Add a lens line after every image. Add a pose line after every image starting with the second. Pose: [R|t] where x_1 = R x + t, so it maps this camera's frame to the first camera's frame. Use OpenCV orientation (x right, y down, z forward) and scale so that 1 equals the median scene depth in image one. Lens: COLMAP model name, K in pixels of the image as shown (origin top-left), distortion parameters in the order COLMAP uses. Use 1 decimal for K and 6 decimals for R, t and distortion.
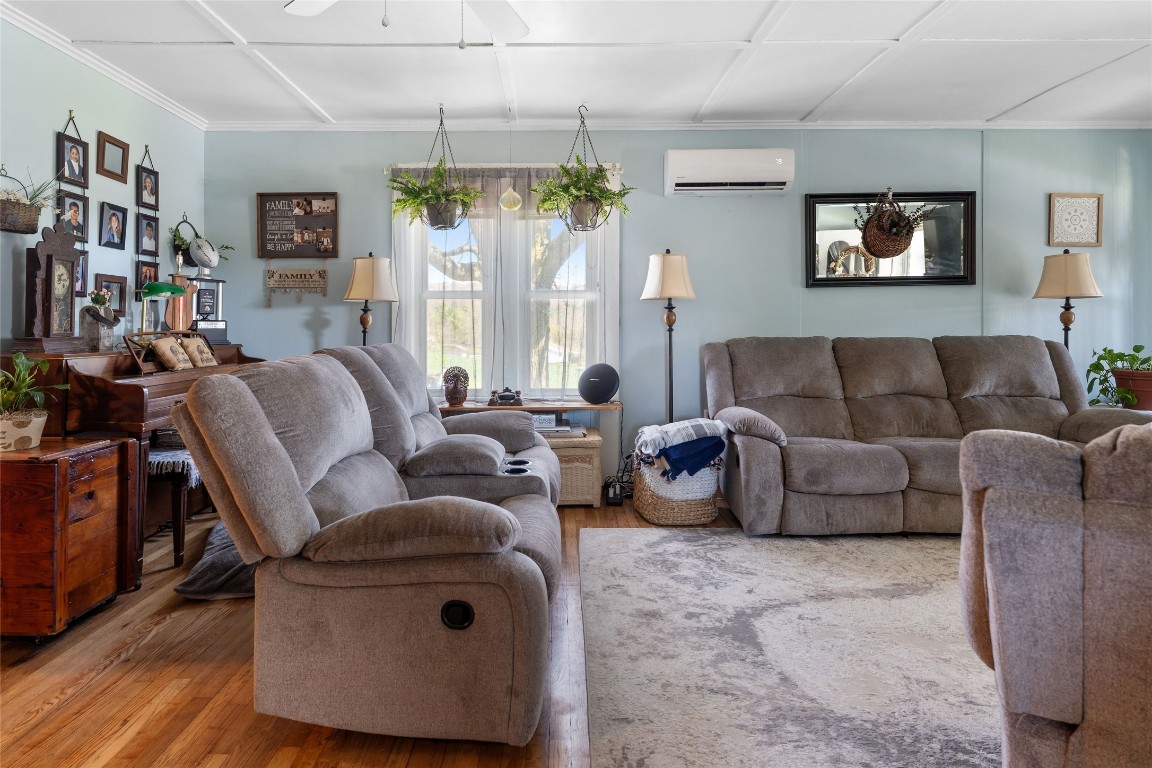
lens RADIAL K [[617.7, 0, 553.0], [0, 617.7, 326.5], [0, 0, 1]] dist [-0.006136, -0.001984]
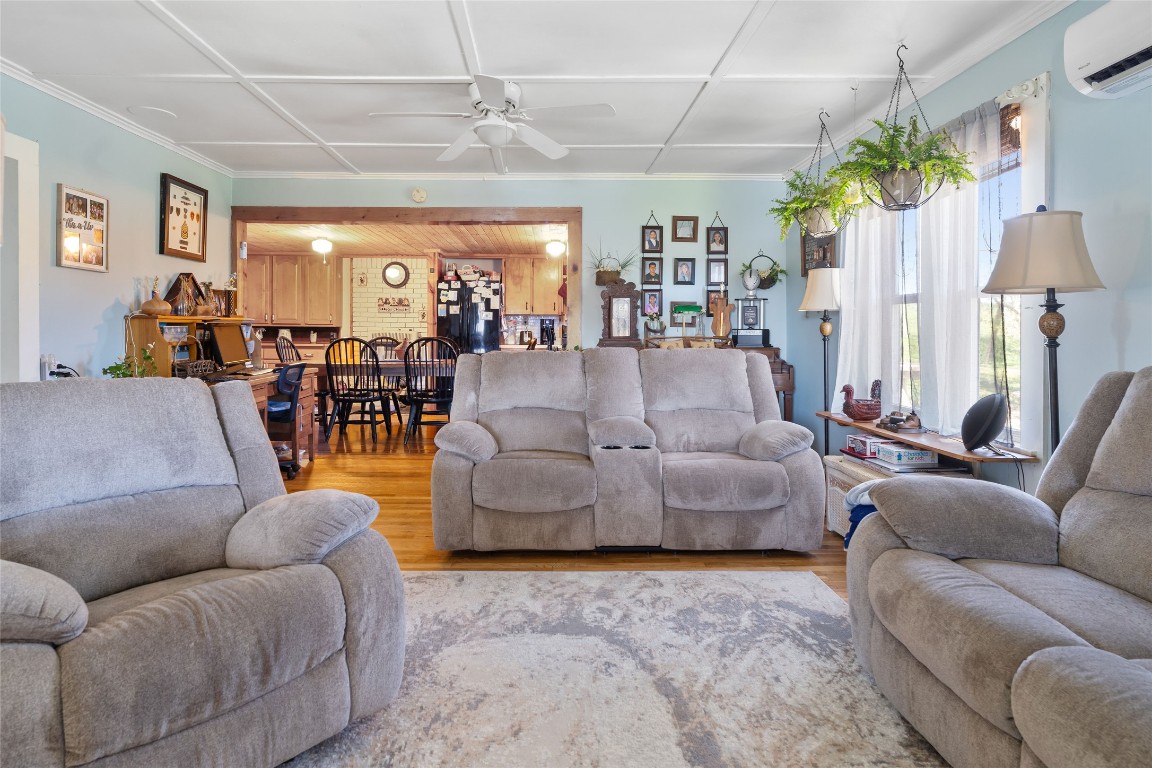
lens RADIAL K [[617.7, 0, 553.0], [0, 617.7, 326.5], [0, 0, 1]] dist [-0.006136, -0.001984]
pose [[0.018096, -0.004775, -0.999825, 1.015751], [-0.004367, 0.999979, -0.004855, -0.009358], [0.999827, 0.004454, 0.018075, 0.705491]]
